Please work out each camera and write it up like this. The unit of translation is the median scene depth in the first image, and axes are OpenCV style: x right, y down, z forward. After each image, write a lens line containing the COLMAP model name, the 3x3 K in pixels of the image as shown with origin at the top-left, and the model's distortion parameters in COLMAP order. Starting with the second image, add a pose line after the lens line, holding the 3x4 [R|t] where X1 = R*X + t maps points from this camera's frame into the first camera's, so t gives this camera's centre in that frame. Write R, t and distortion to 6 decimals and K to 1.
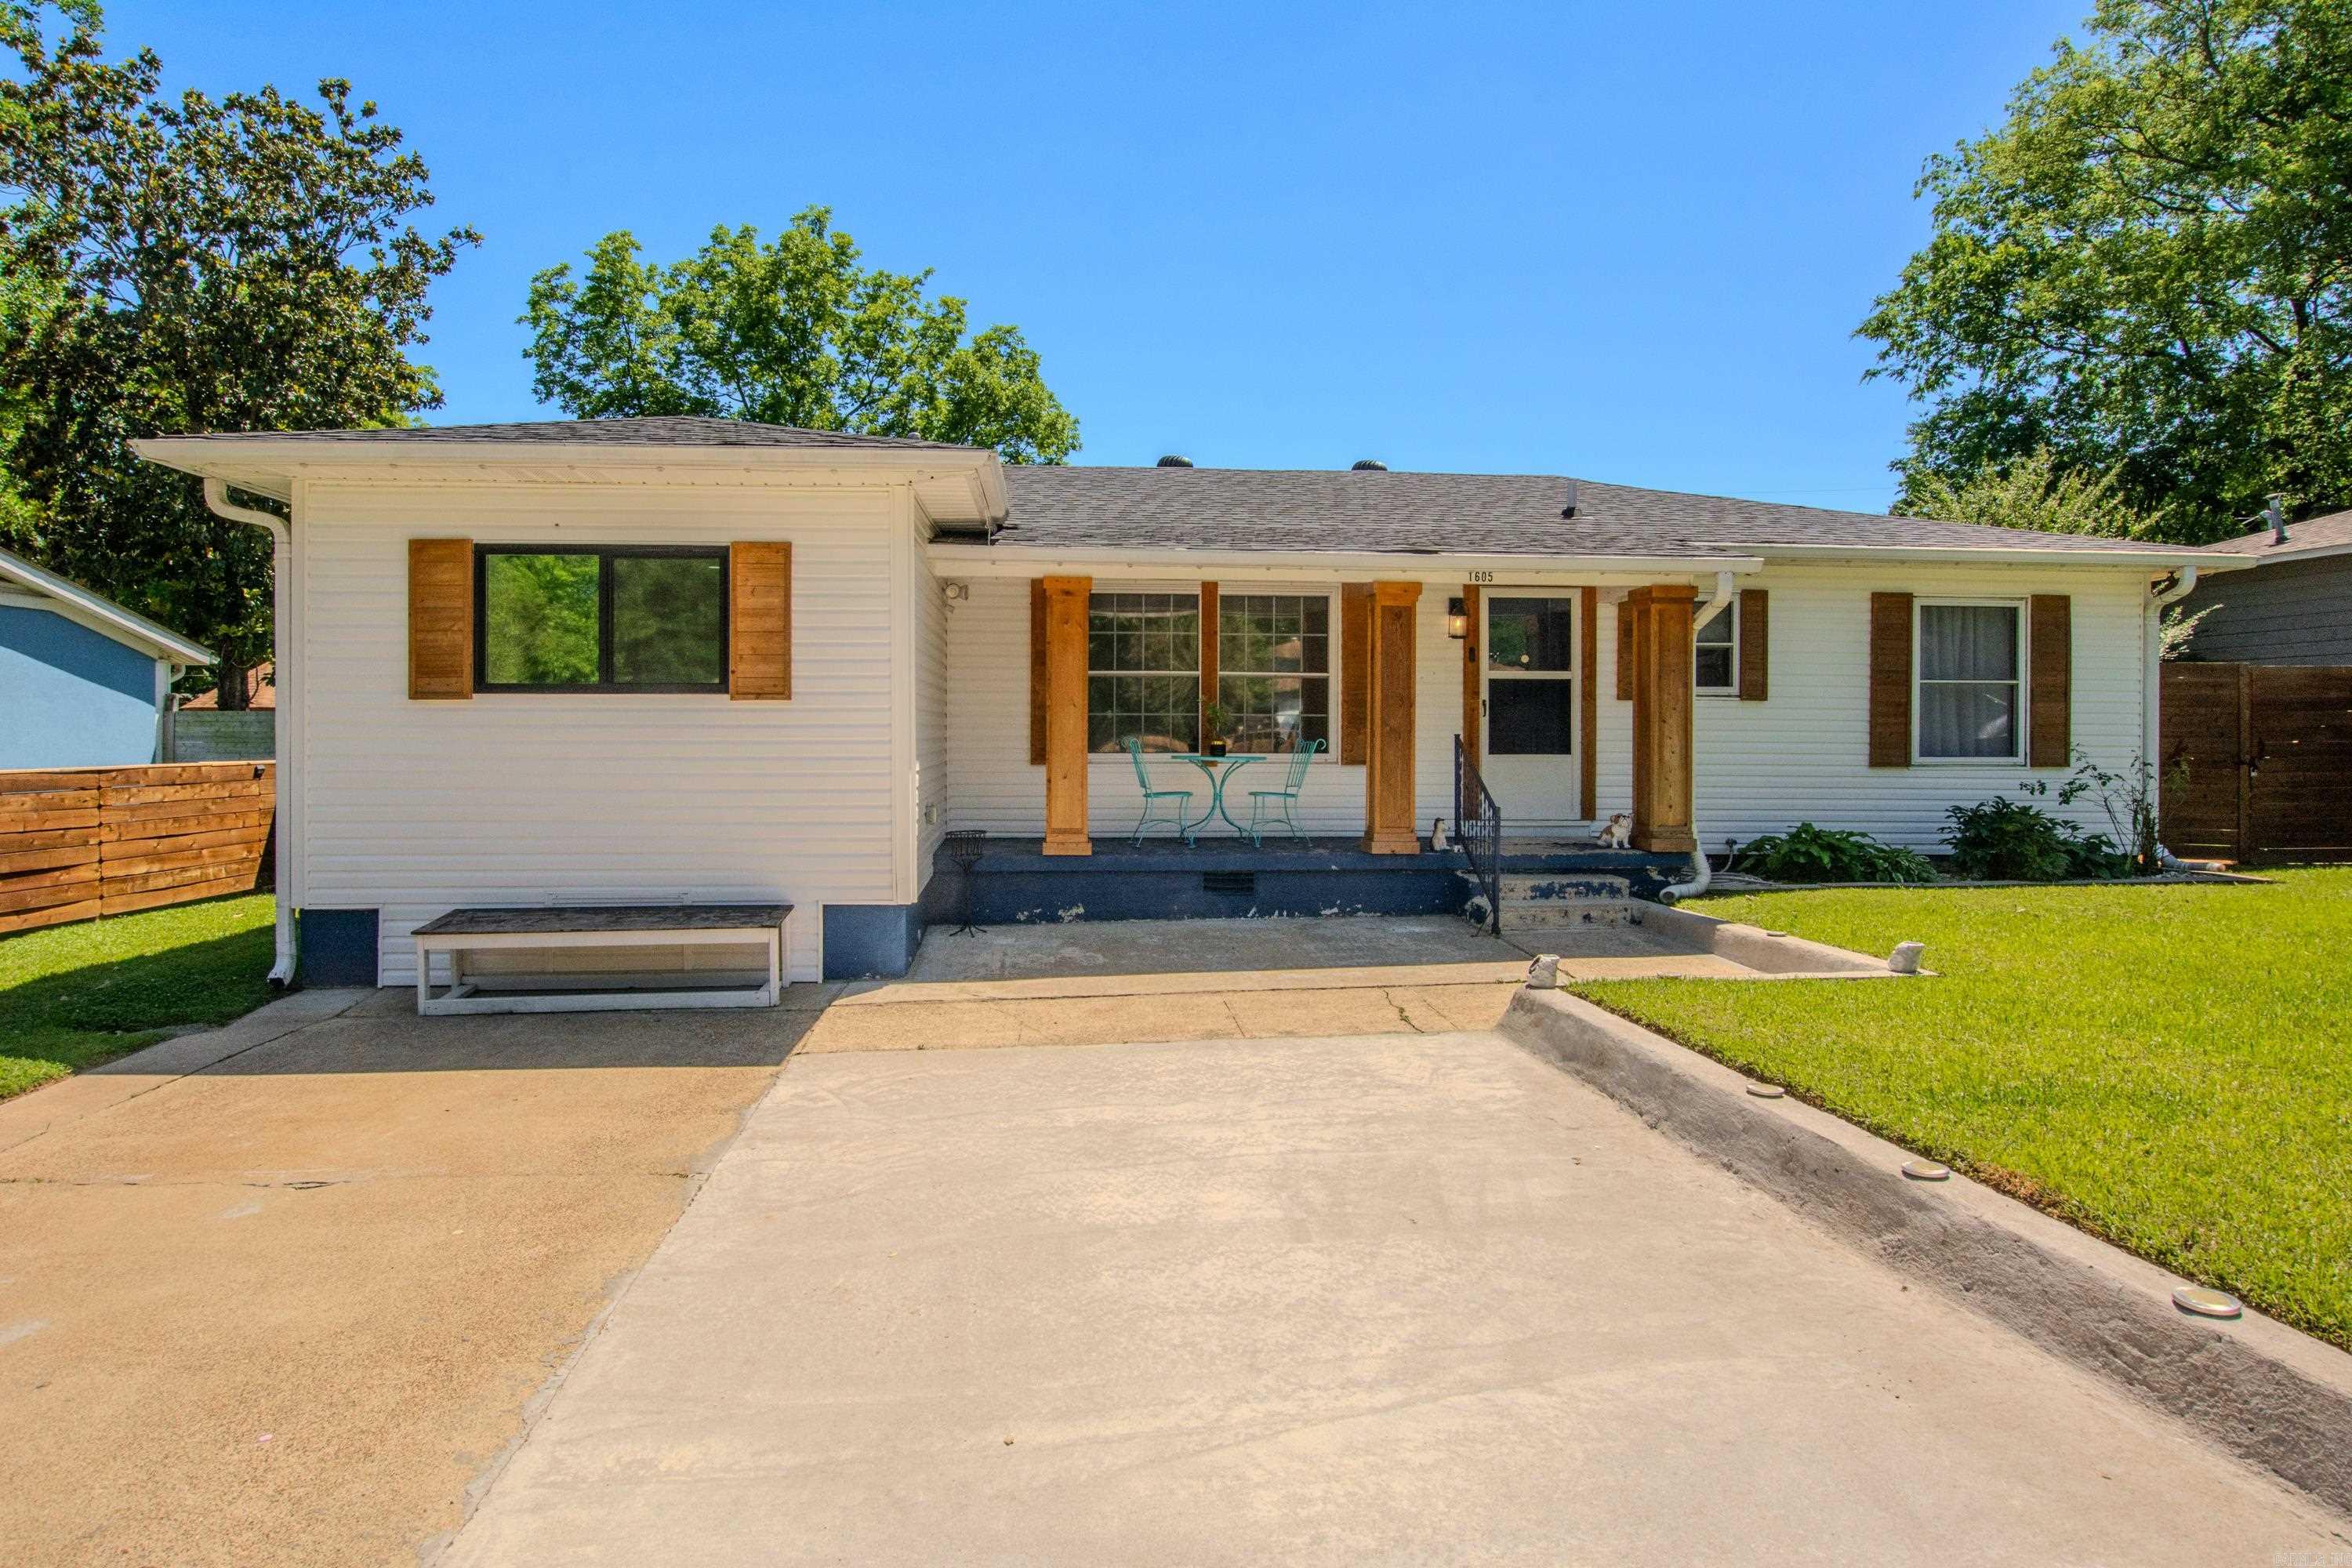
lens RADIAL K [[1264.0, 0, 1118.1], [0, 1264.0, 748.9], [0, 0, 1]] dist [-0.020344, 0.002052]
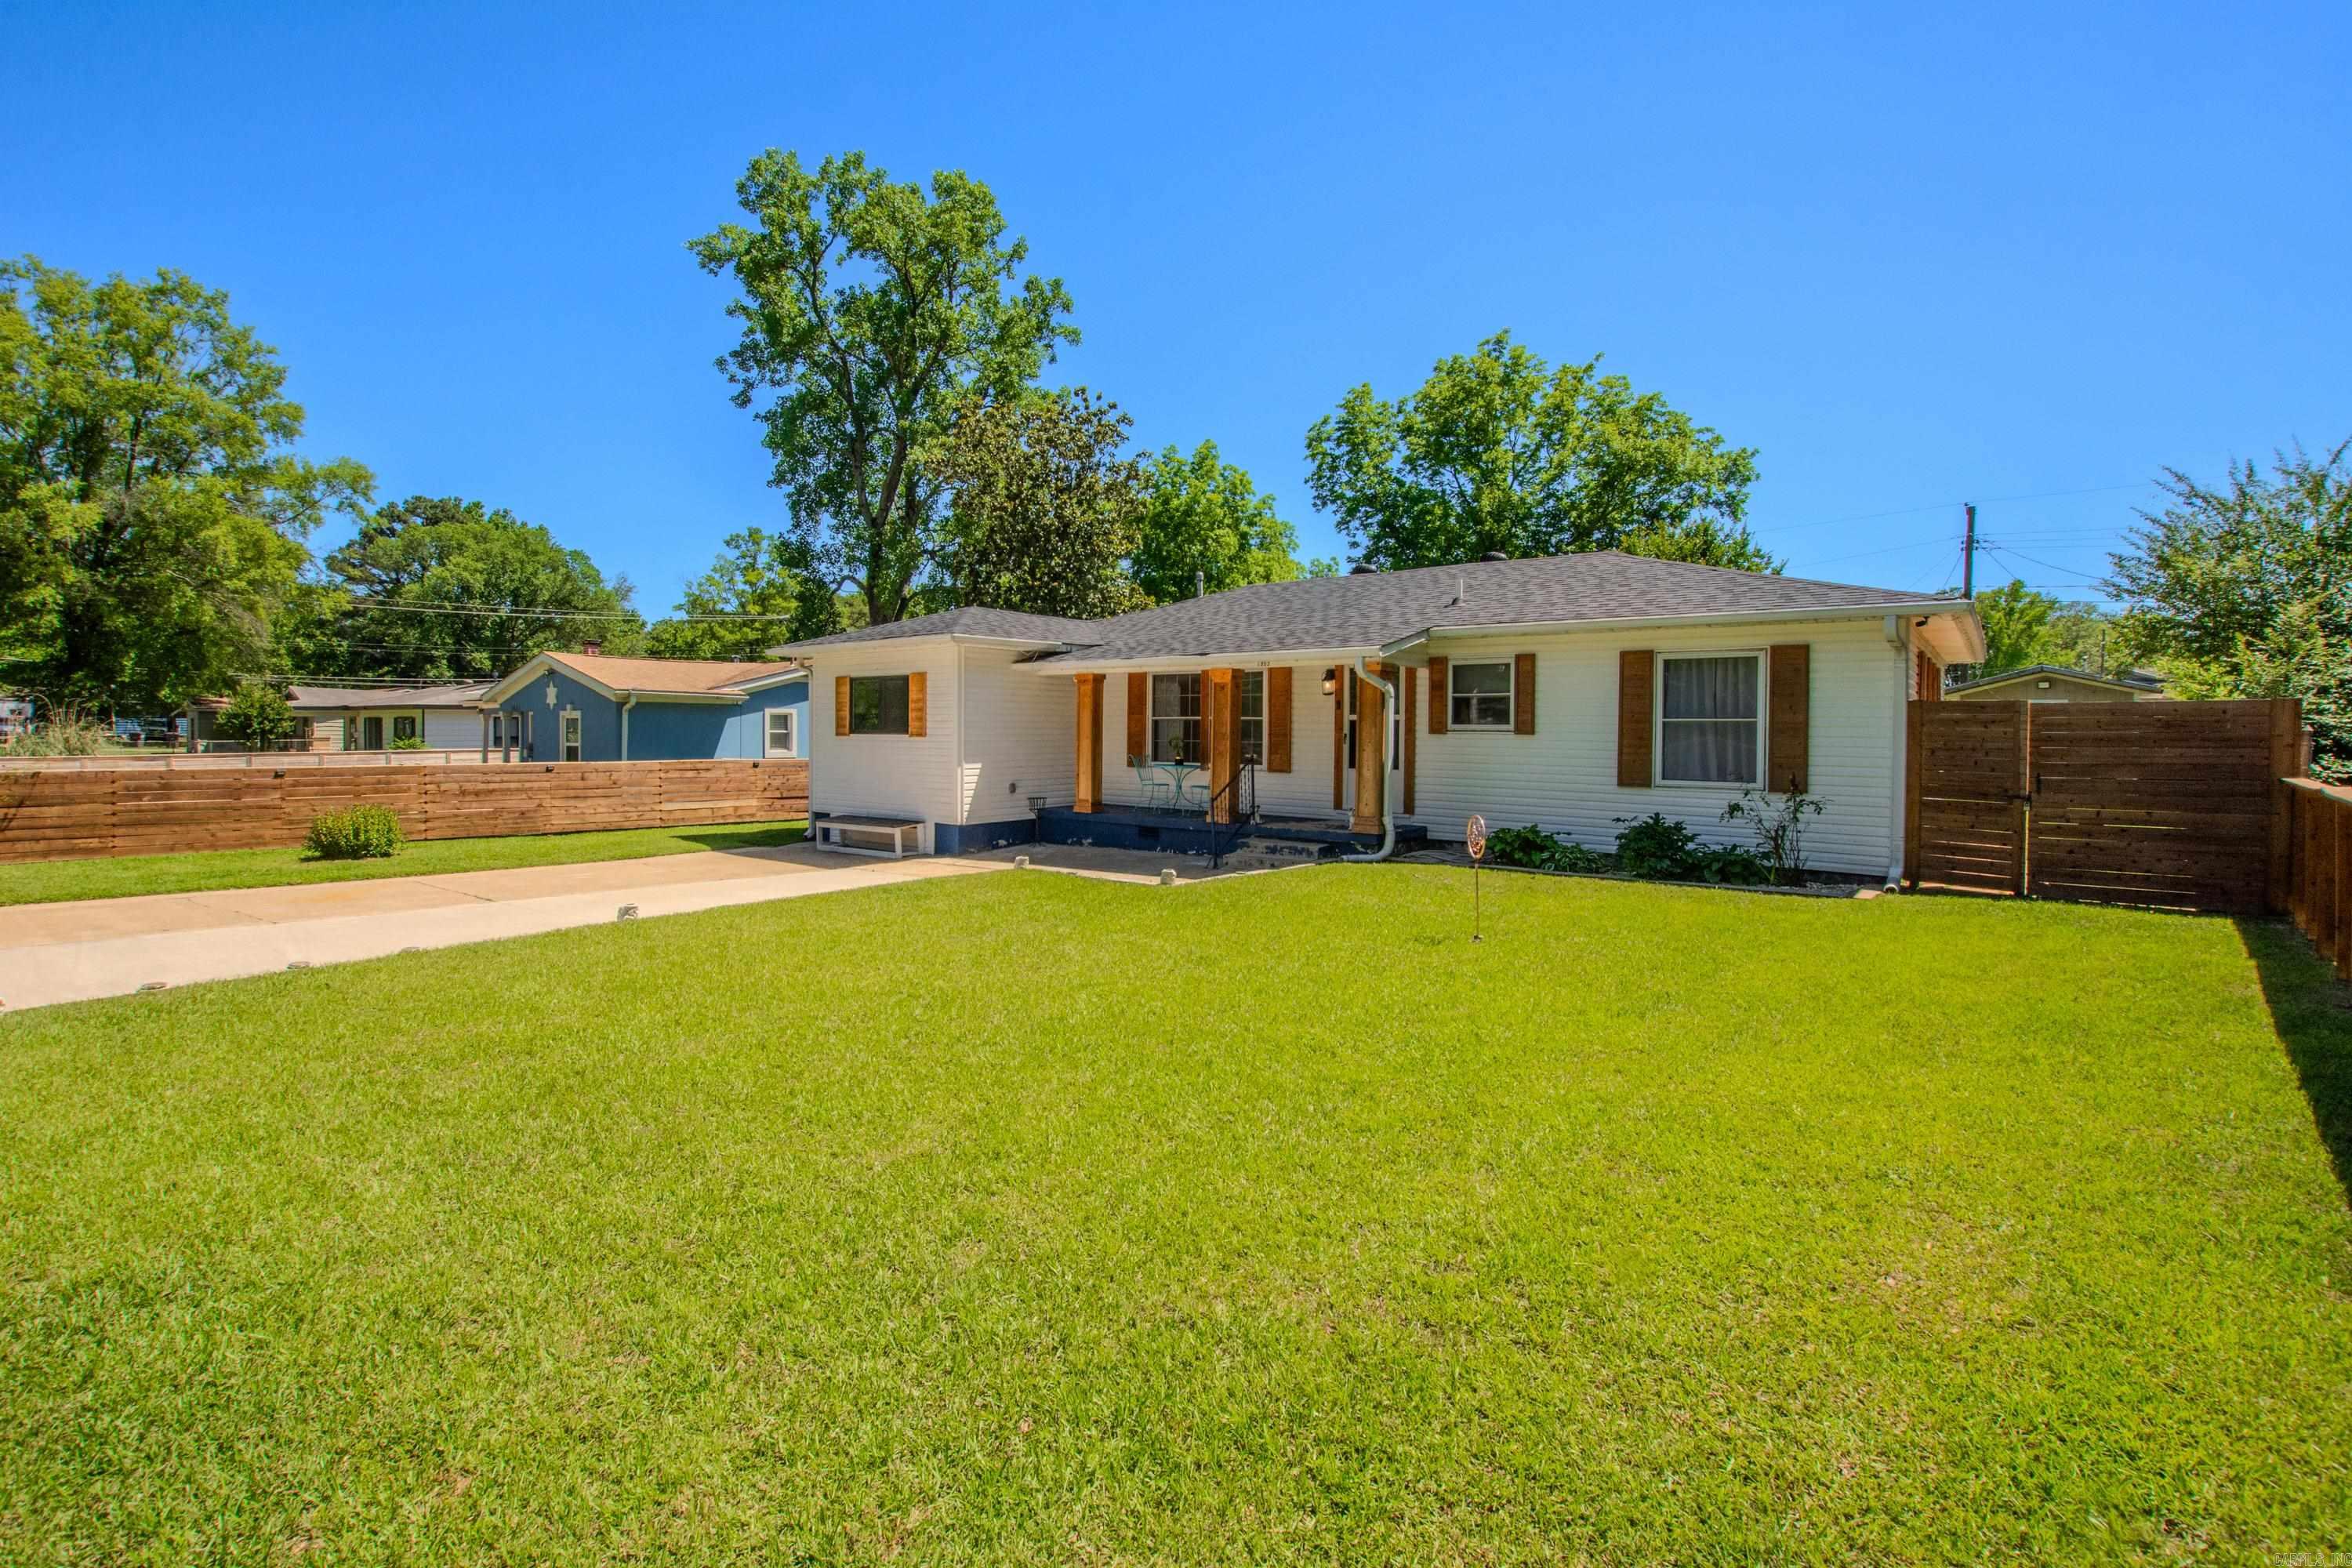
lens RADIAL K [[1067.4, 0, 1143.4], [0, 1067.4, 744.3], [0, 0, 1]] dist [-0.038018, 0.006964]
pose [[0.721777, 0.012660, -0.692009, 1.018461], [-0.013649, 0.999899, 0.004056, -0.026900], [0.691991, 0.006518, 0.721877, -0.129905]]
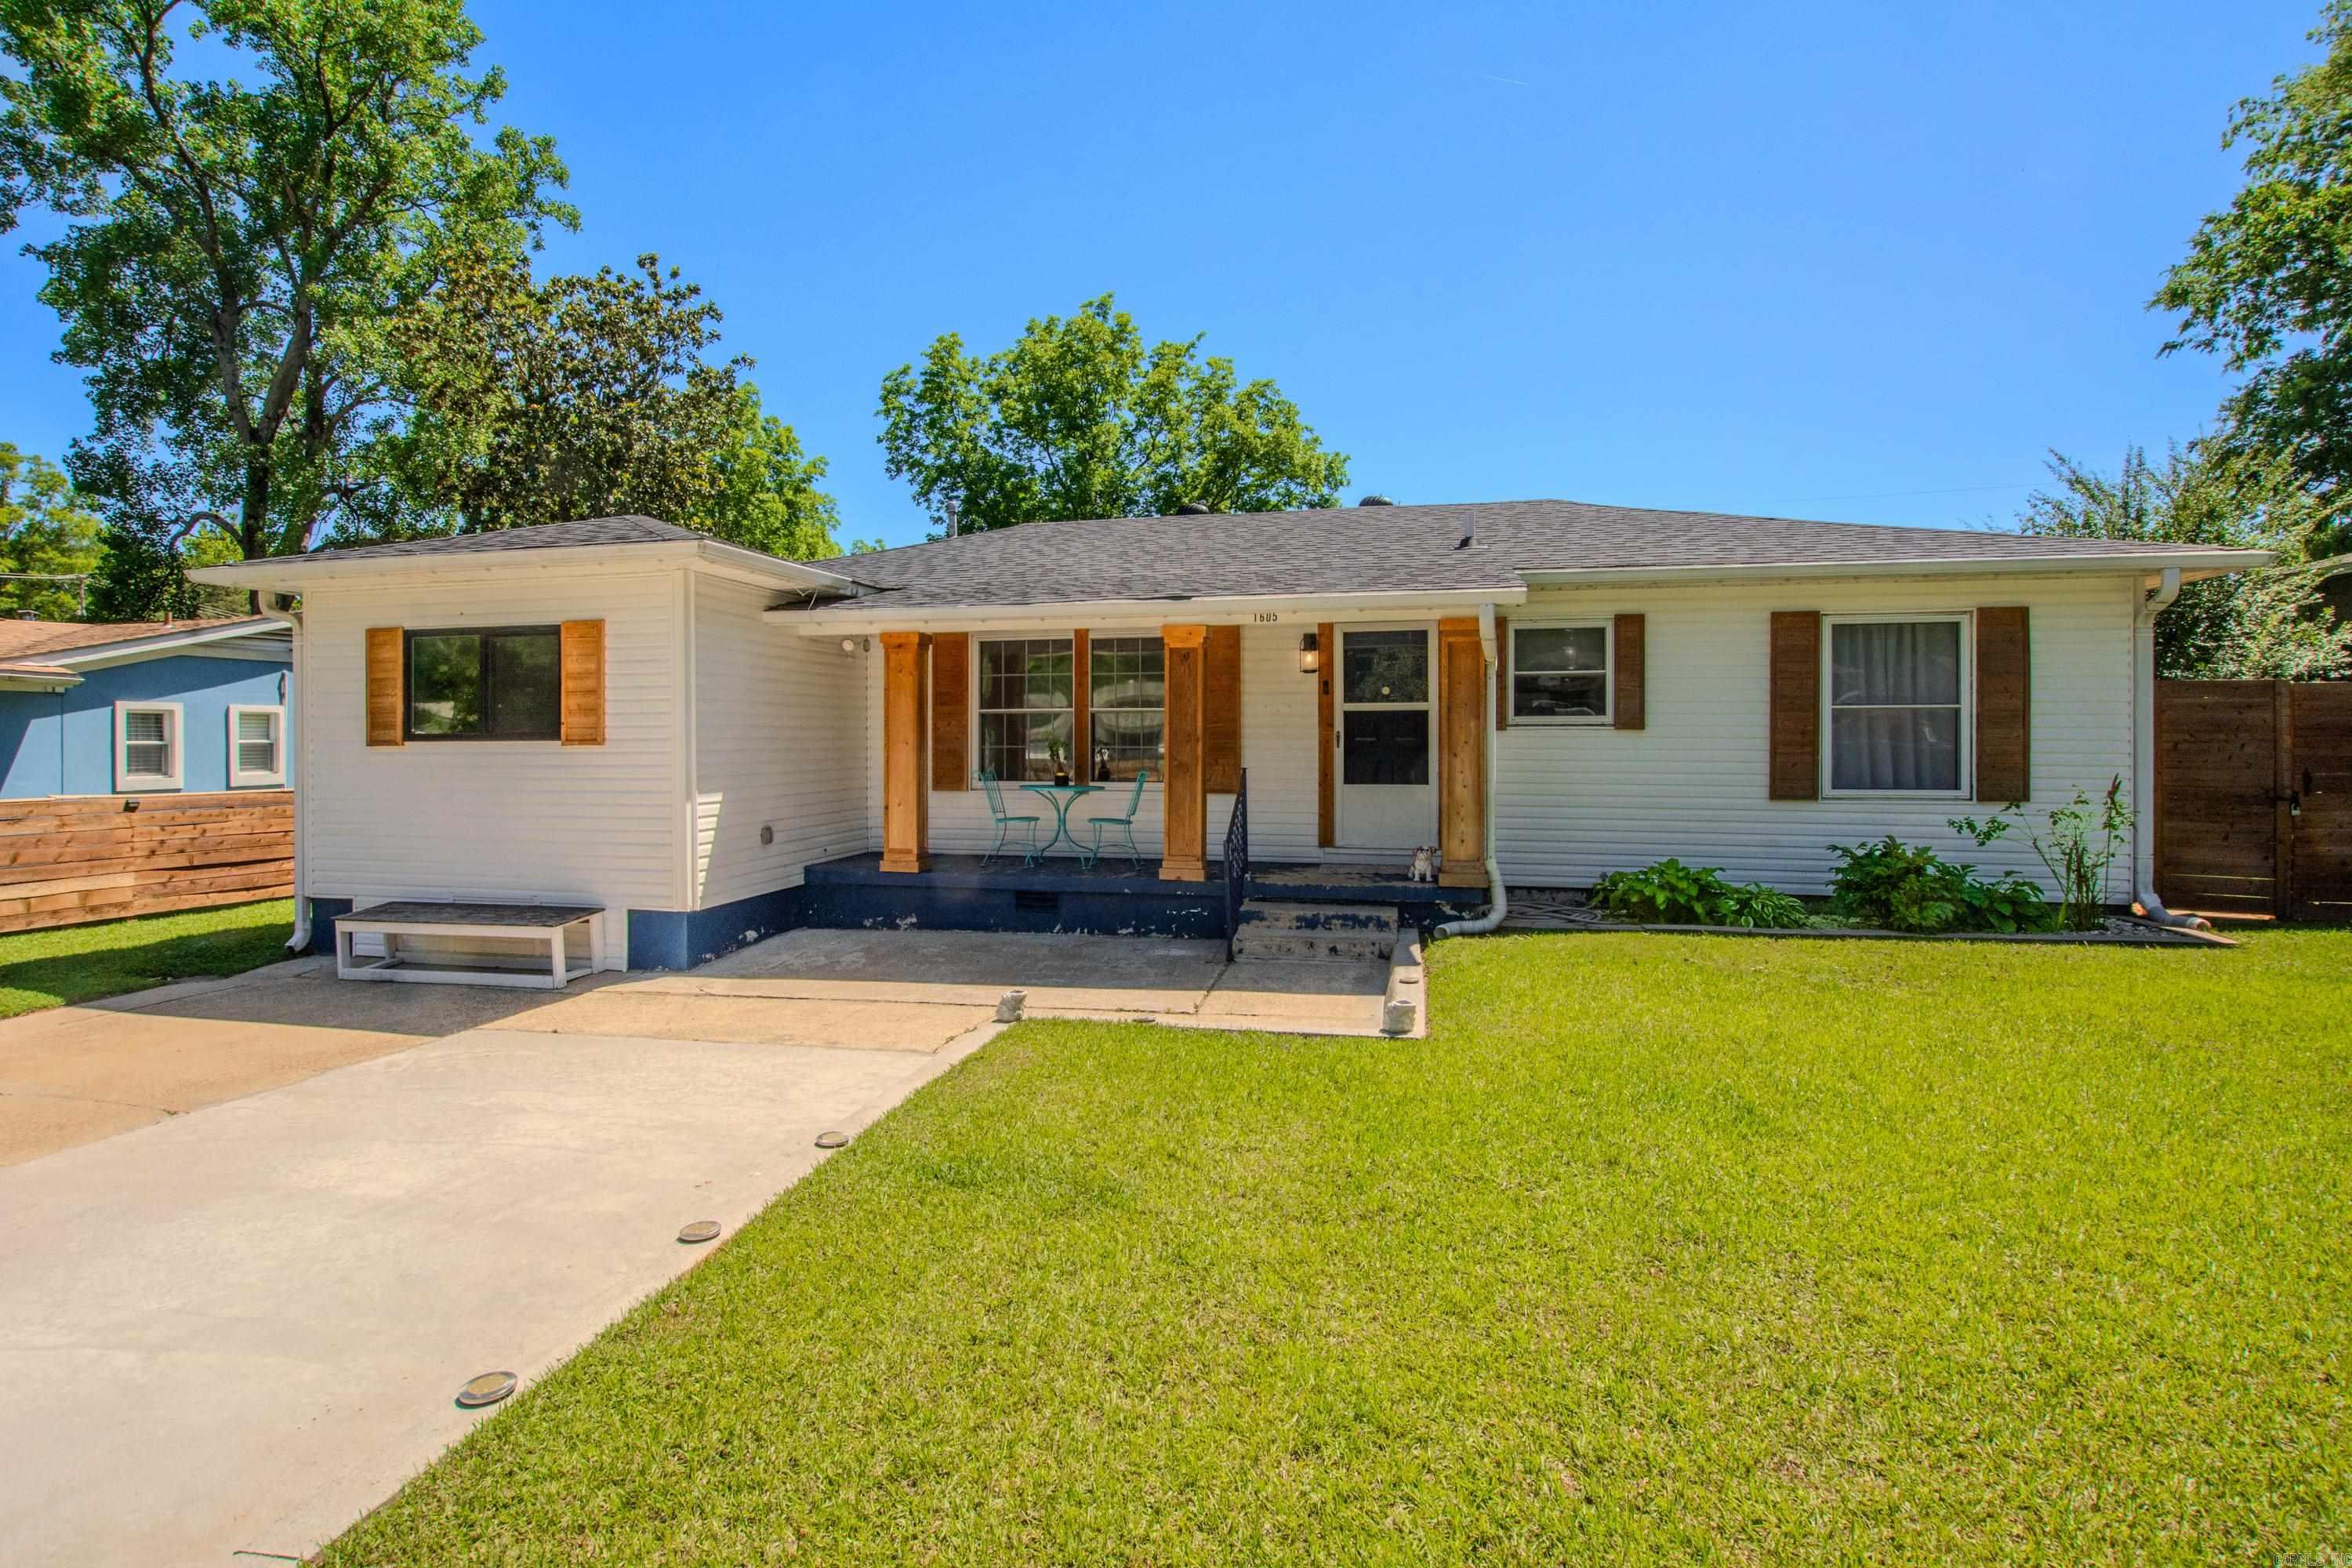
lens RADIAL K [[1131.0, 0, 1136.2], [0, 1131.0, 745.7], [0, 0, 1]] dist [-0.028111, 0.002221]
pose [[0.953847, -0.003024, -0.300277, 0.407122], [0.001079, 0.999977, -0.006644, -0.020978], [0.300290, 0.006013, 0.953829, 0.065525]]
